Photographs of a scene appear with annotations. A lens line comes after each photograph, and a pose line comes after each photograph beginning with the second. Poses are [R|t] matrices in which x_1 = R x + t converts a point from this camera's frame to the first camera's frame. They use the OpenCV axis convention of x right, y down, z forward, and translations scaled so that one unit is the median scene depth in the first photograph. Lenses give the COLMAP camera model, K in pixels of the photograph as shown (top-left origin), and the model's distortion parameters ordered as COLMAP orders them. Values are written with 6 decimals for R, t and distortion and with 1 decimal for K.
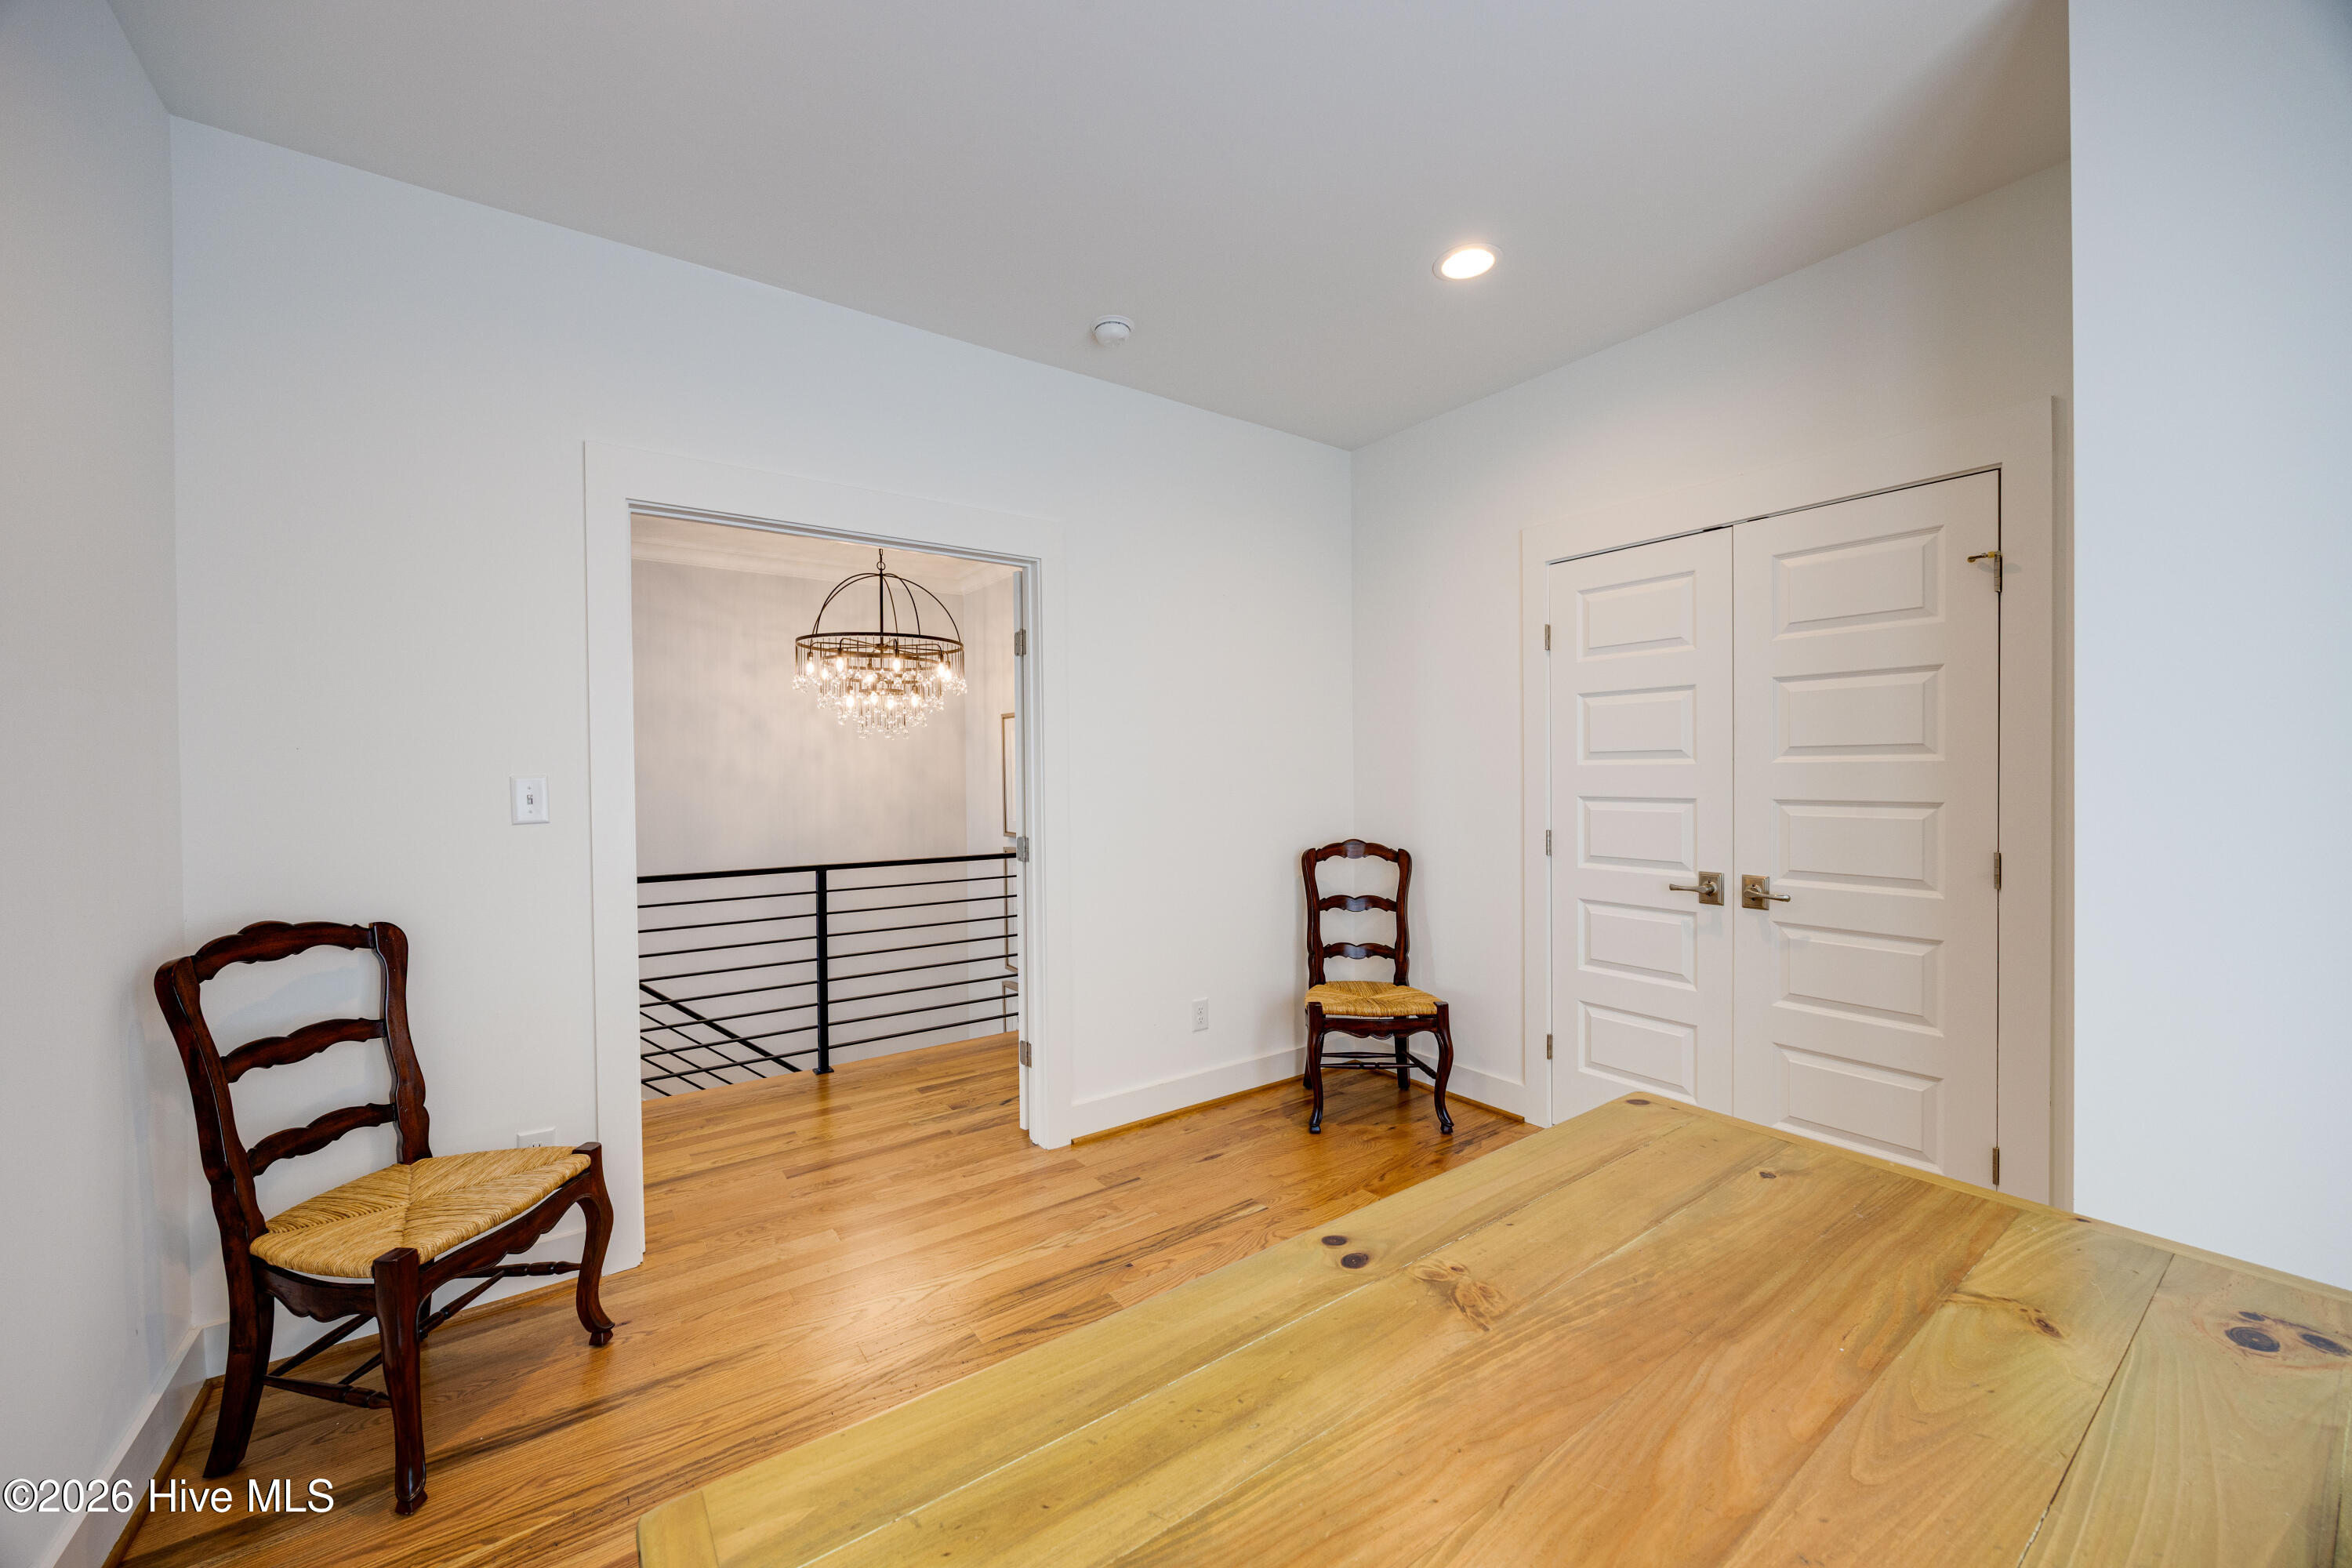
lens RADIAL K [[897.2, 0, 1176.0], [0, 897.2, 784.0], [0, 0, 1]] dist [-0.006404, -0.000299]
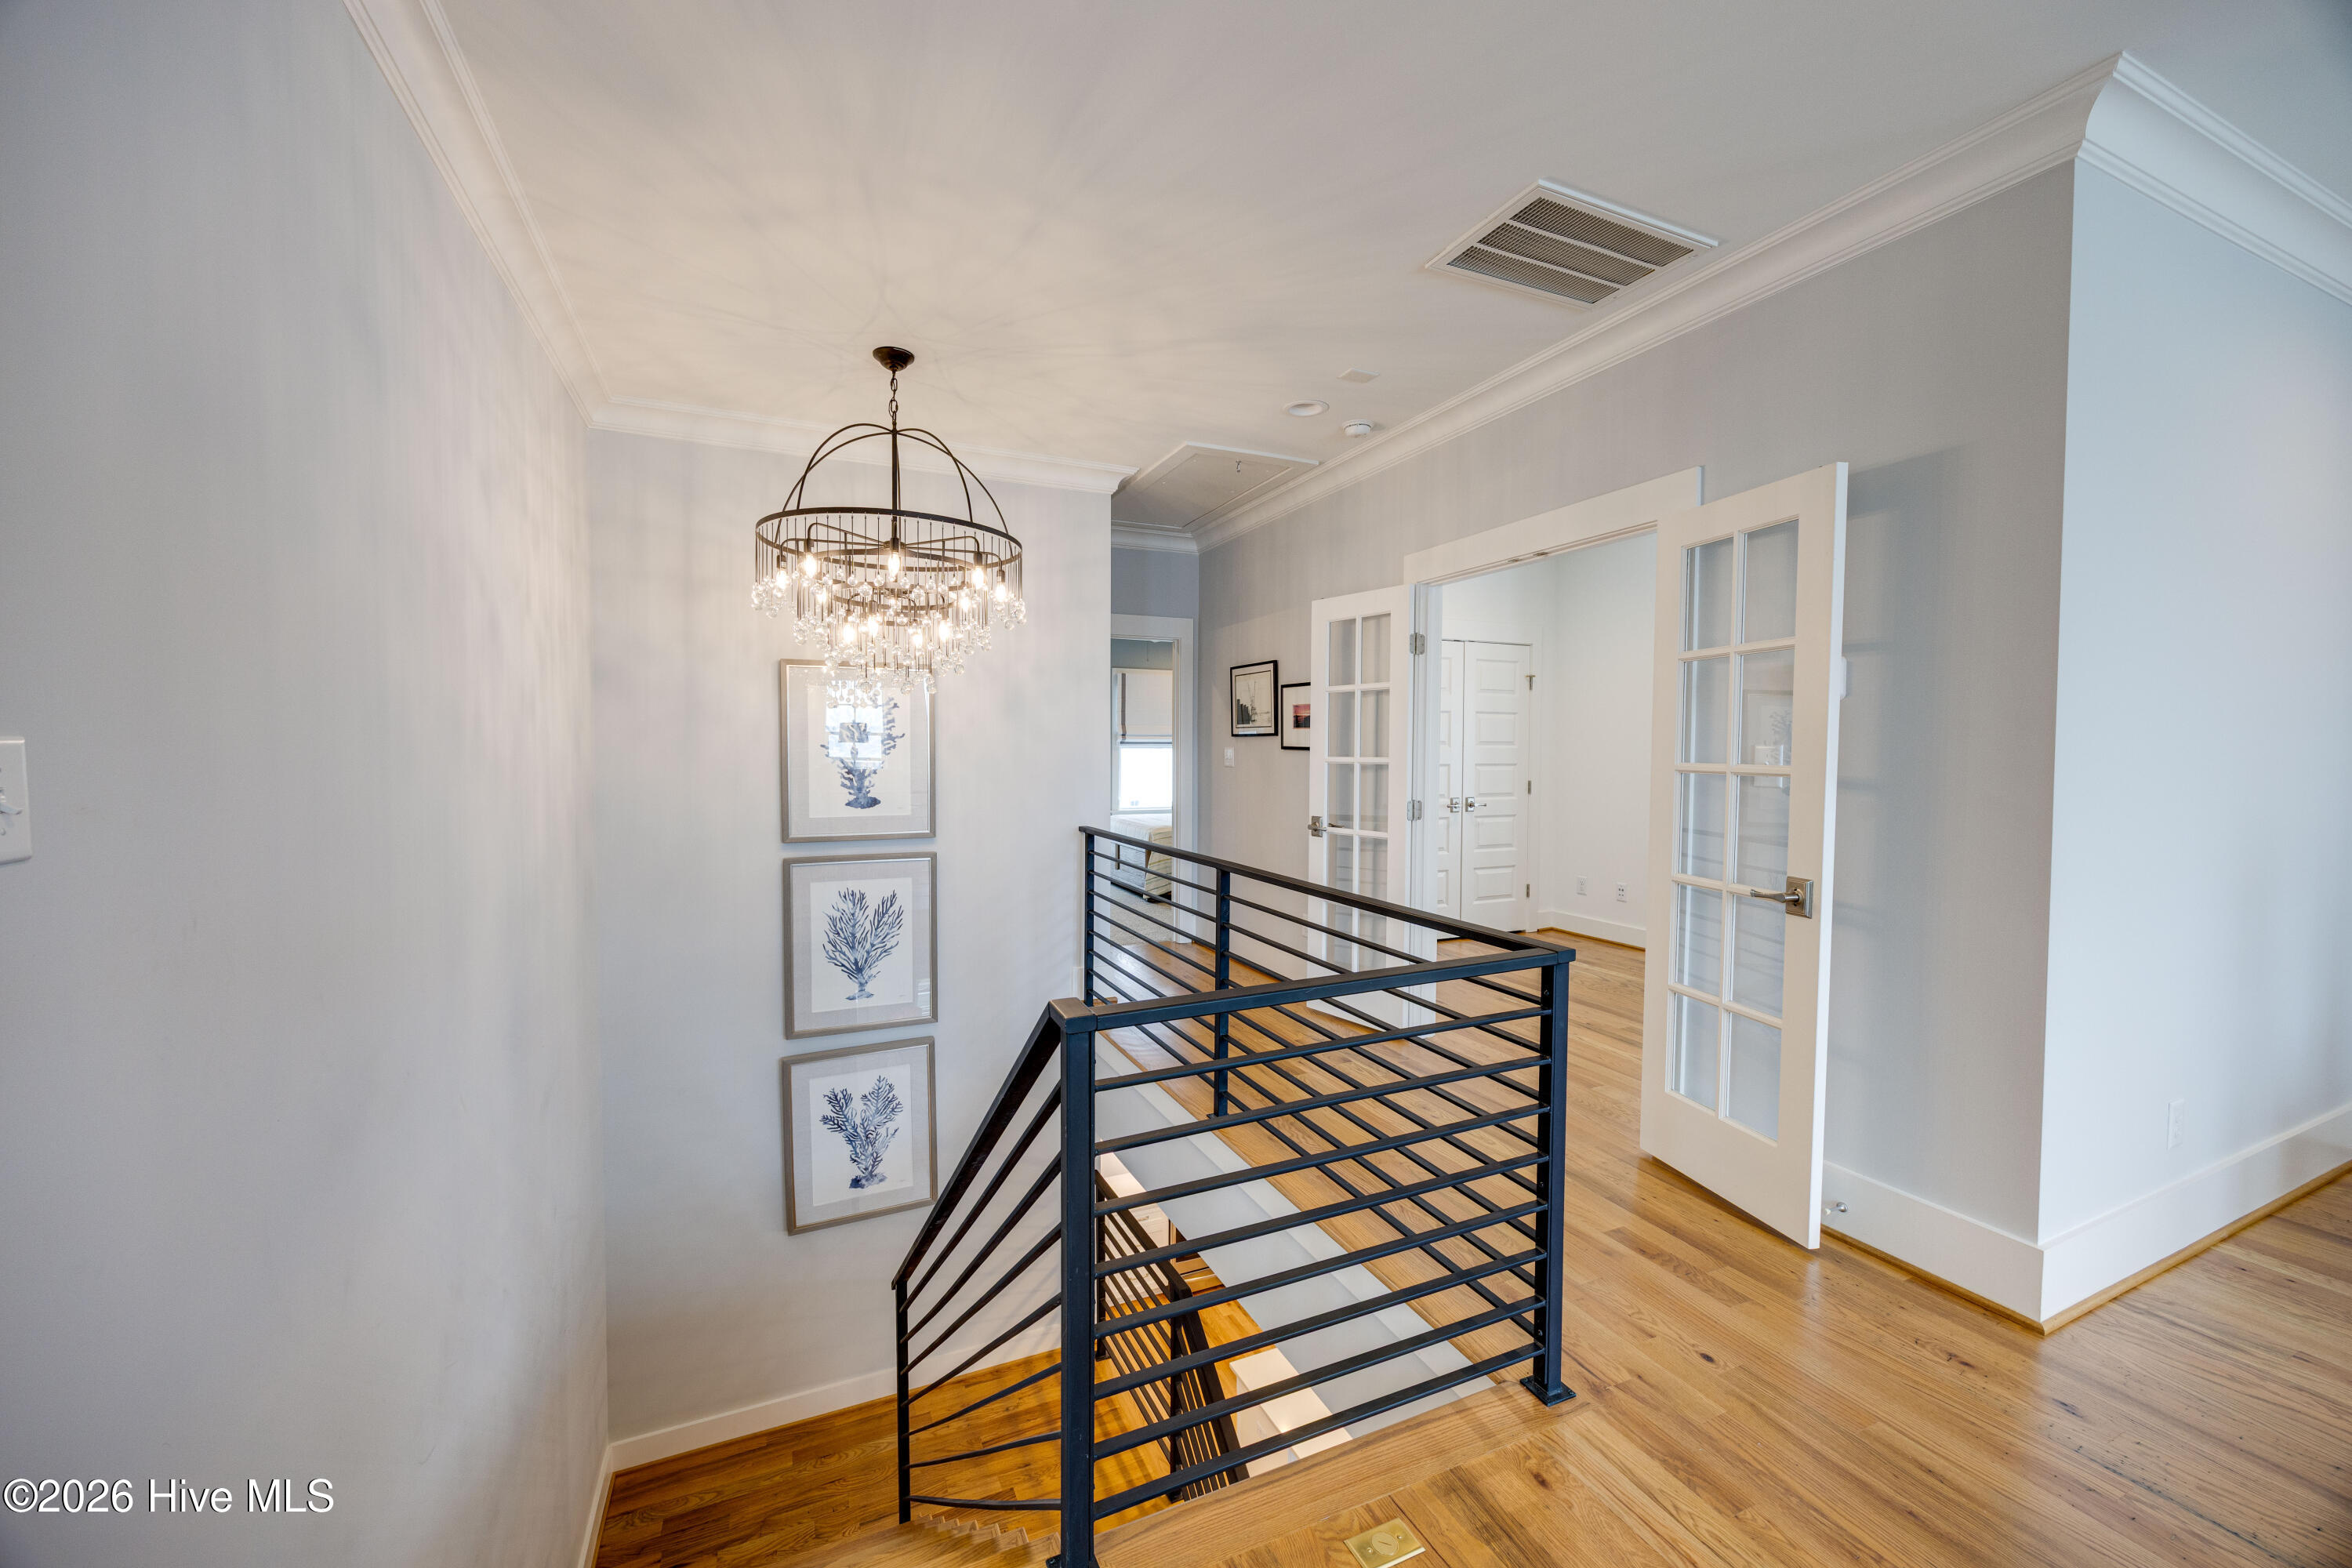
lens RADIAL K [[893.7, 0, 1166.2], [0, 893.7, 774.0], [0, 0, 1]] dist [0.001349, 0.000203]
pose [[0.202405, -0.016325, 0.979166, -1.712558], [0.004819, 0.999866, 0.015674, 0.003907], [-0.979290, 0.001546, 0.202456, 1.269716]]
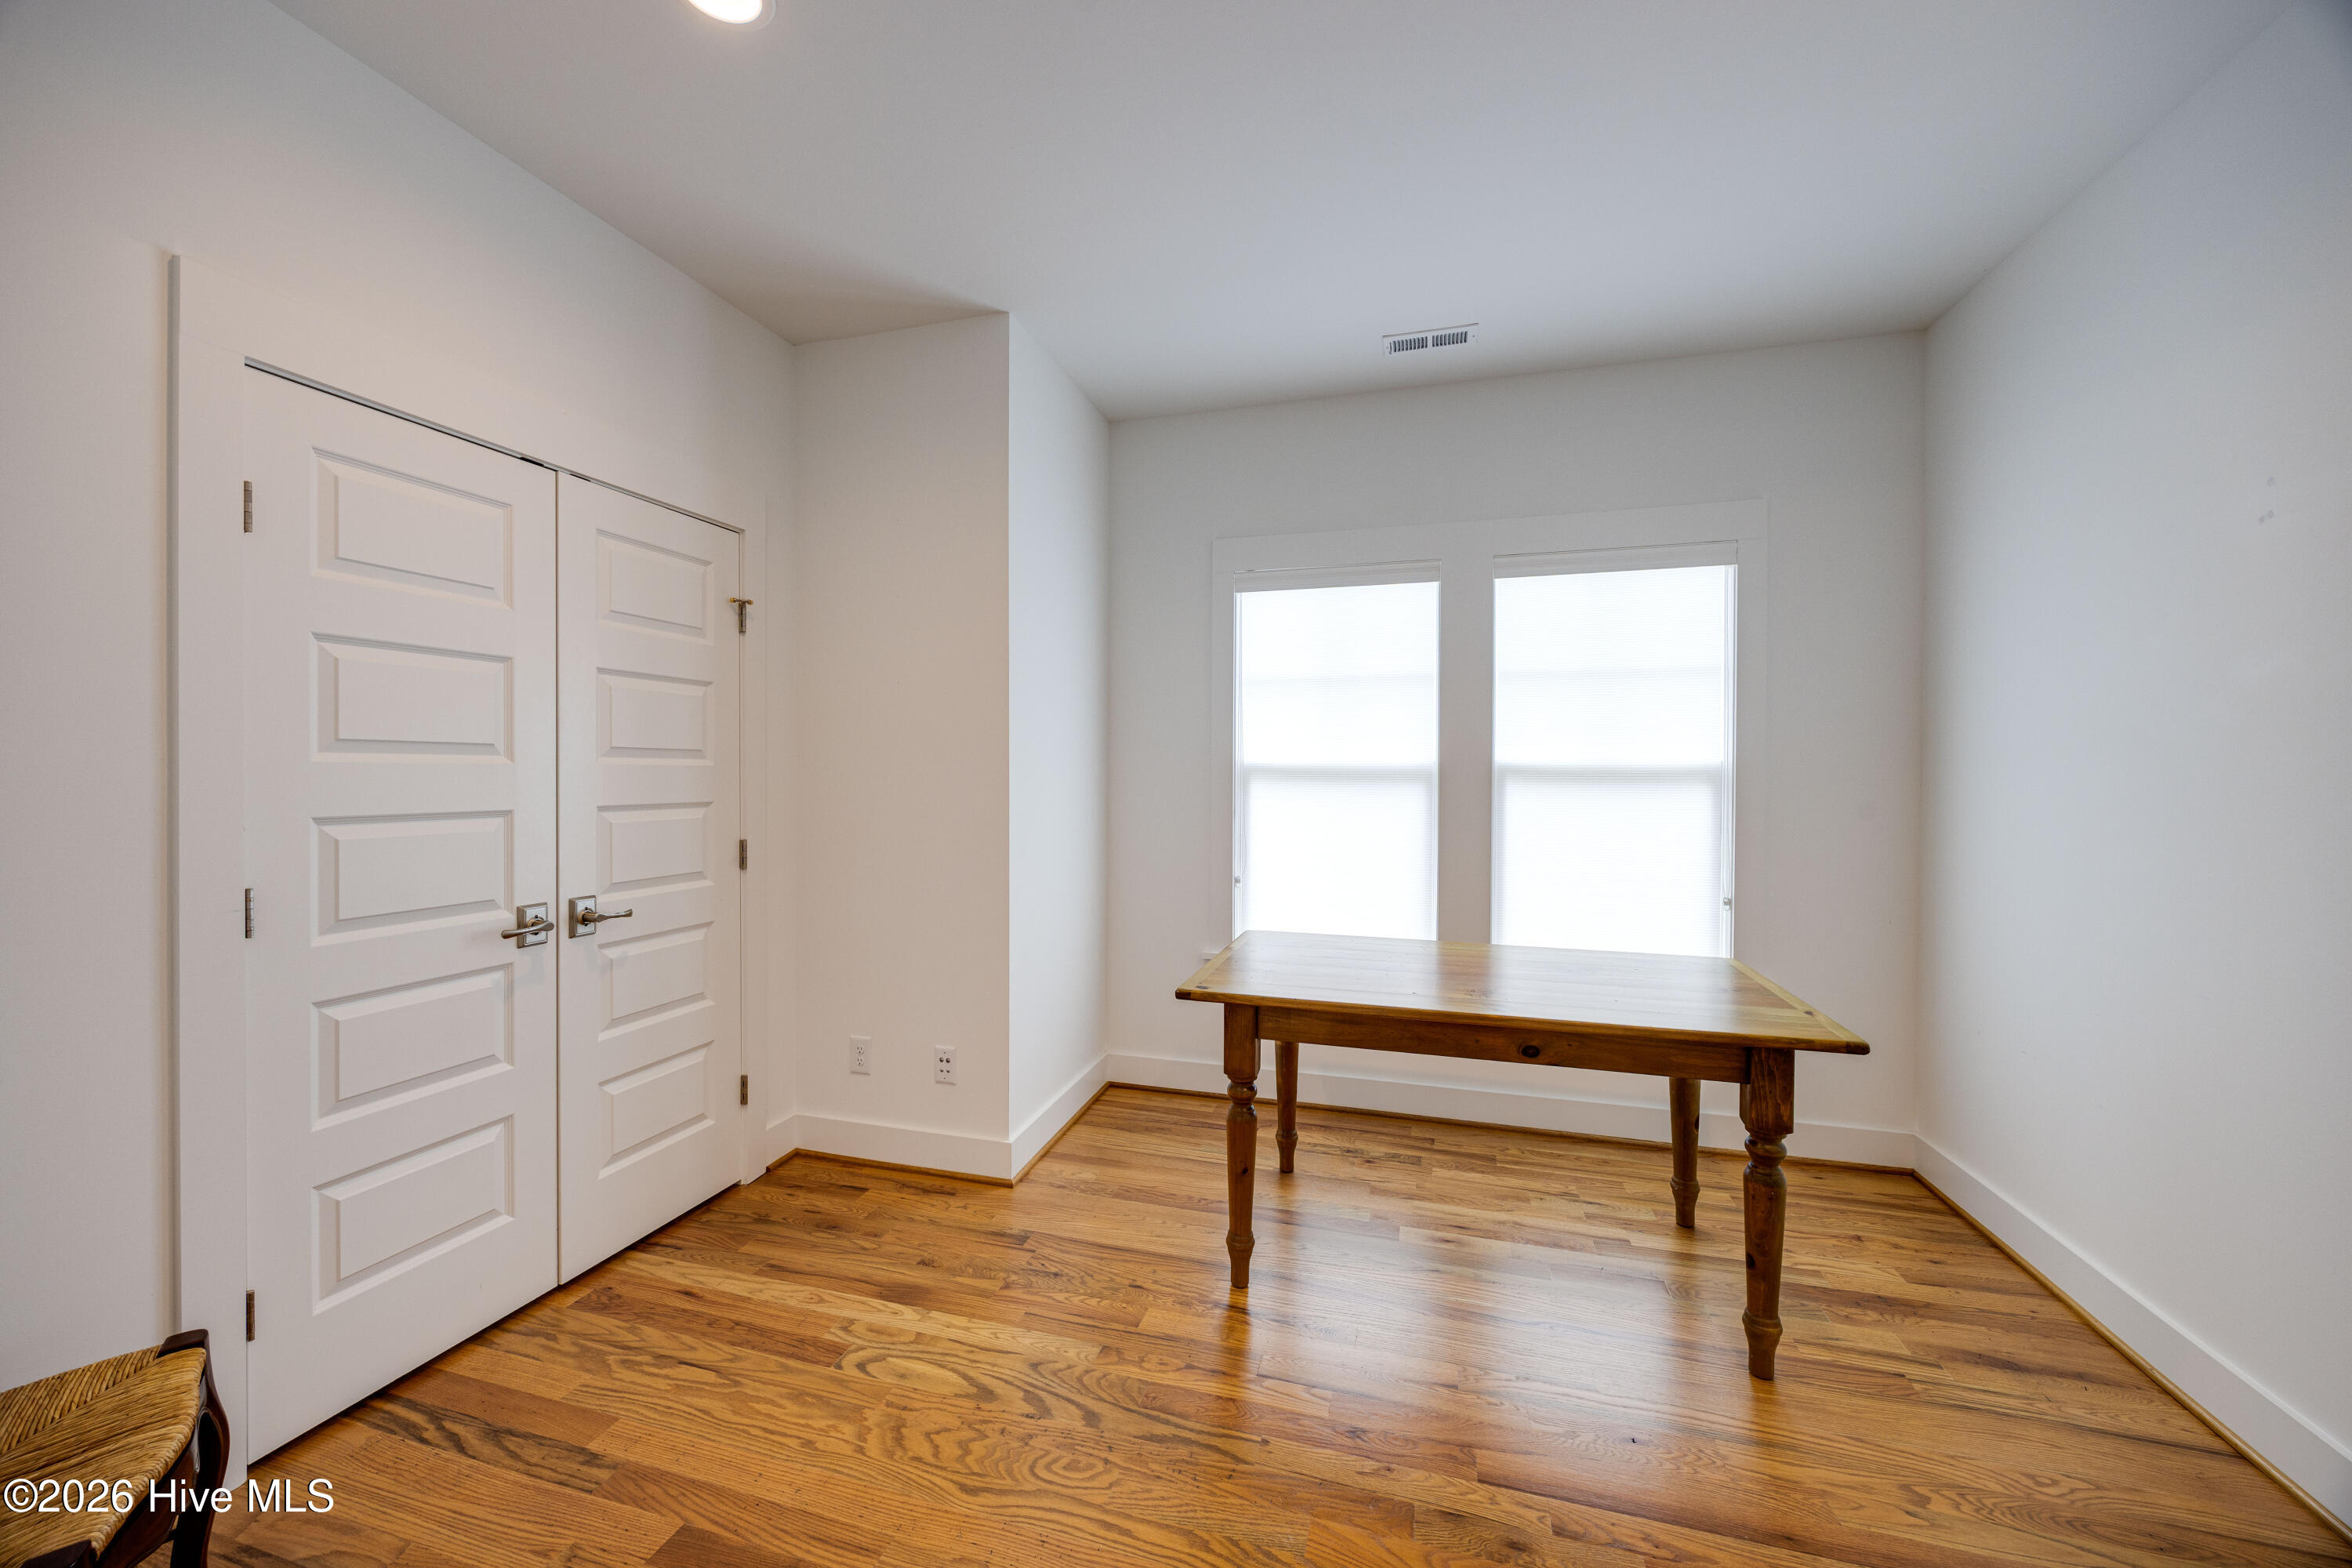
lens RADIAL K [[893.7, 0, 1166.2], [0, 893.7, 774.0], [0, 0, 1]] dist [0.001349, 0.000203]
pose [[-0.604696, 0.005725, 0.796435, -0.358051], [0.014294, 0.999891, 0.003665, -0.009443], [-0.796328, 0.013600, -0.604712, 1.047709]]
